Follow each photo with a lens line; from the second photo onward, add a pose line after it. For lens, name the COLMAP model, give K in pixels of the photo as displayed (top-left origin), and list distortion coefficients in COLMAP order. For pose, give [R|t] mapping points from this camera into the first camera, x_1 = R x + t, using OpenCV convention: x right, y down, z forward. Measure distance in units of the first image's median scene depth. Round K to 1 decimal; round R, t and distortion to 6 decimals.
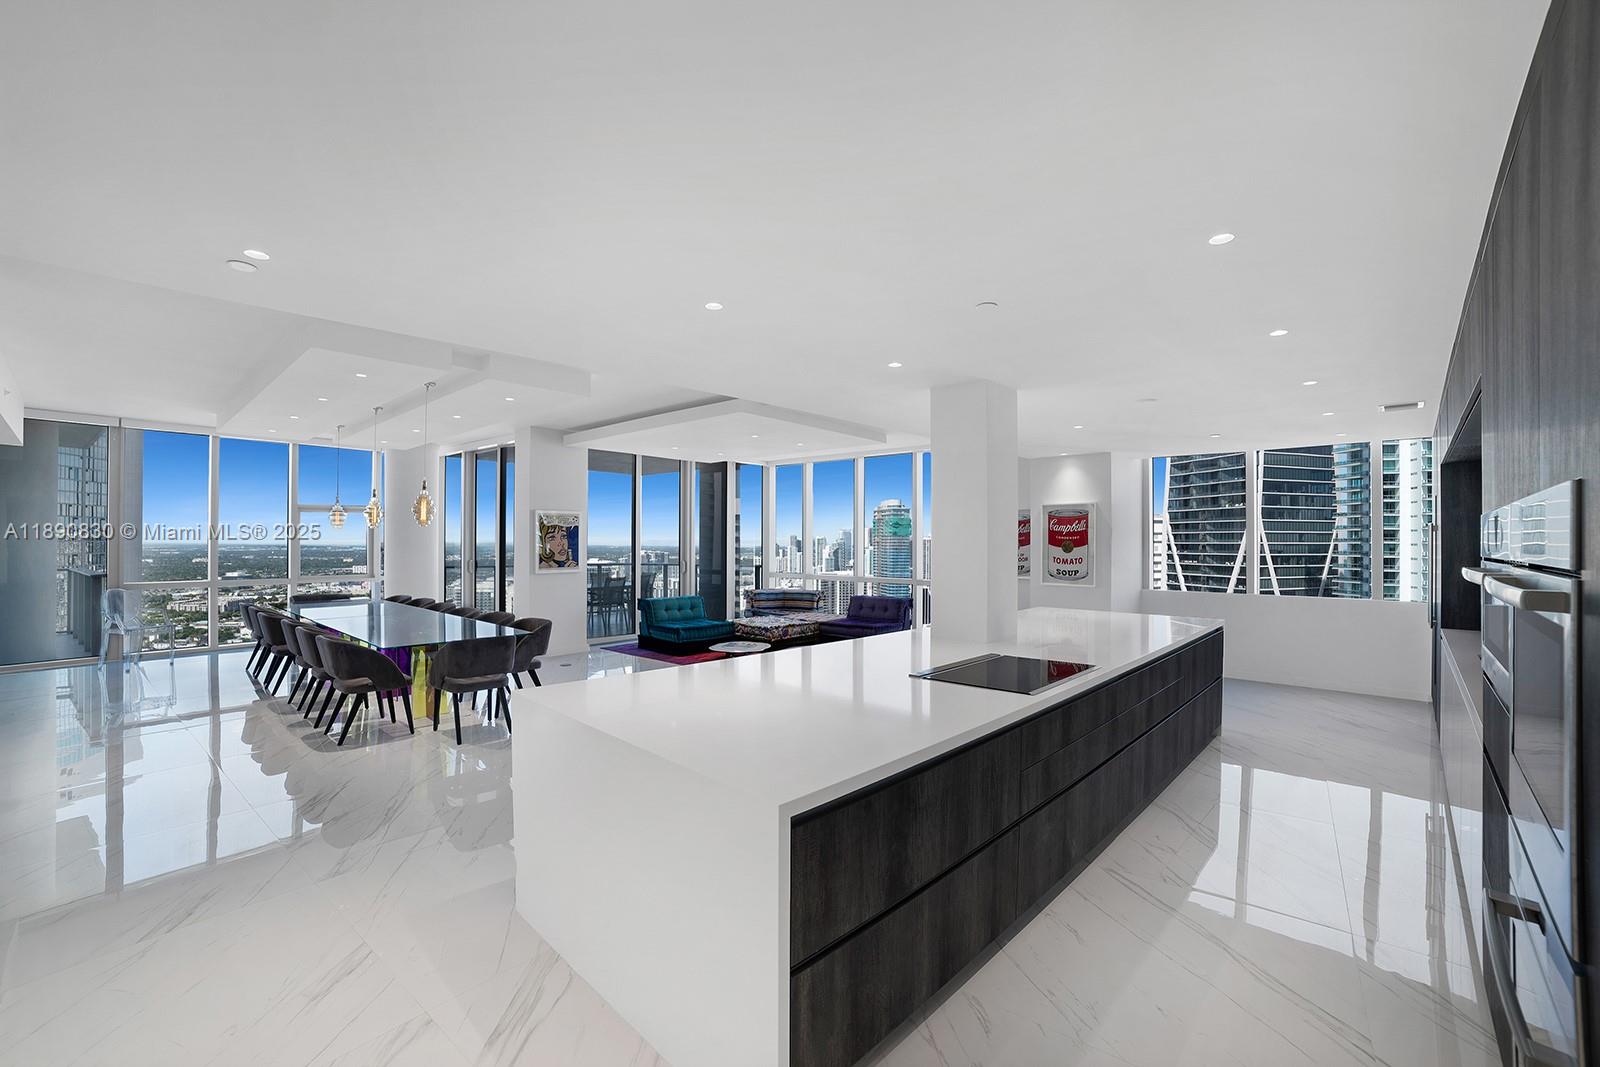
lens RADIAL K [[625.5, 0, 787.6], [0, 625.5, 542.4], [0, 0, 1]] dist [-0.015877, 0.003640]
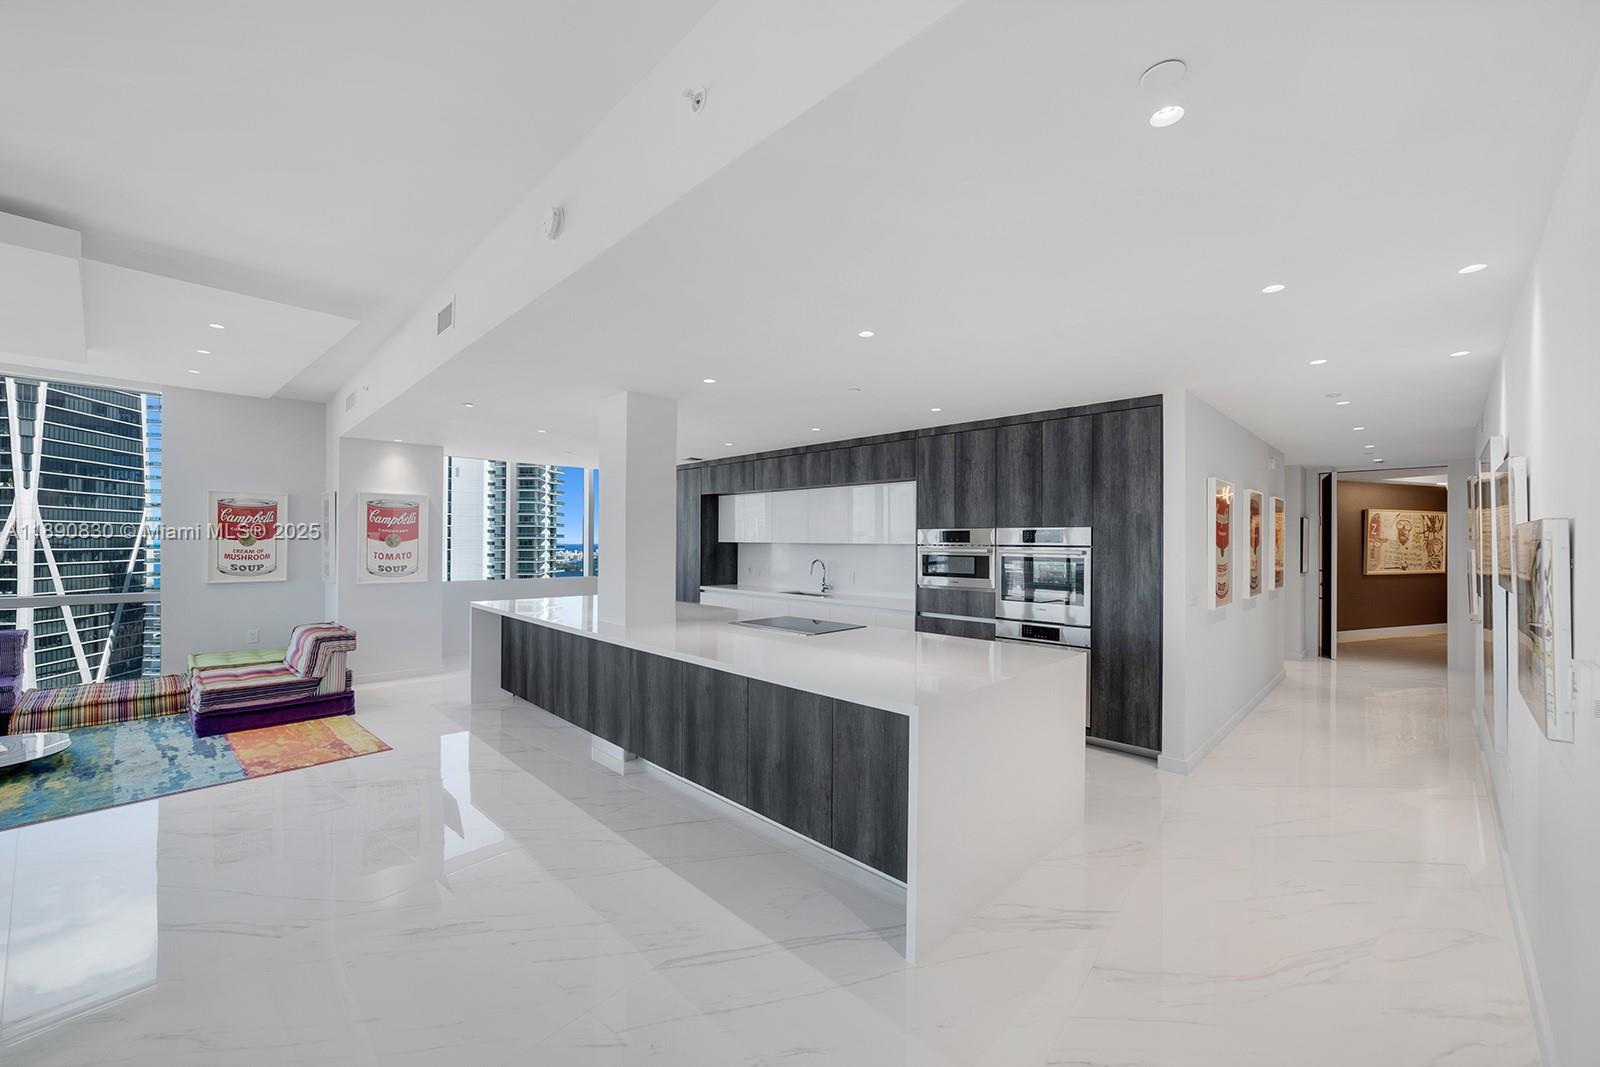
lens RADIAL K [[625.5, 0, 799.8], [0, 625.5, 538.2], [0, 0, 1]] dist [-0.015877, 0.003640]
pose [[0.008592, 0.001554, 0.999962, -0.352901], [-0.006326, 0.999979, -0.001500, 0.000780], [-0.999943, -0.006313, 0.008602, 0.316739]]
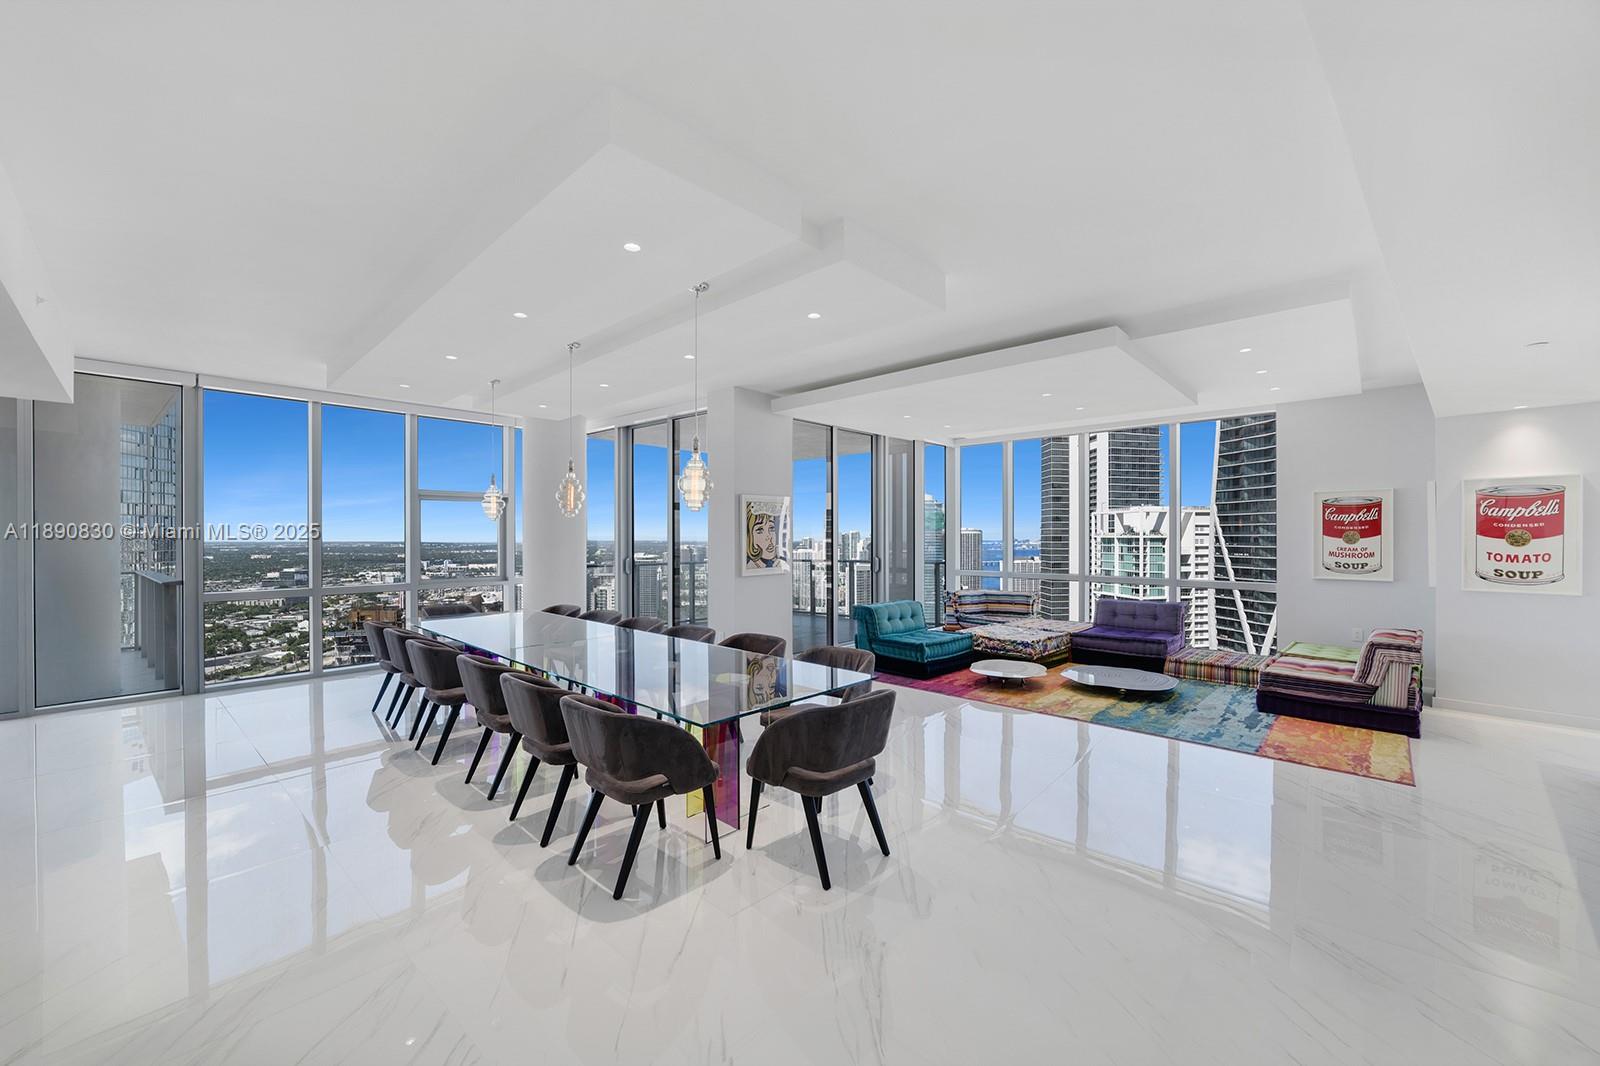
lens RADIAL K [[625.5, 0, 798.2], [0, 625.5, 541.7], [0, 0, 1]] dist [-0.015877, 0.003640]
pose [[0.999202, -0.003895, -0.039754, -0.258936], [0.004219, 0.999959, 0.008065, 0.001527], [0.039721, -0.008226, 0.999177, 0.219713]]
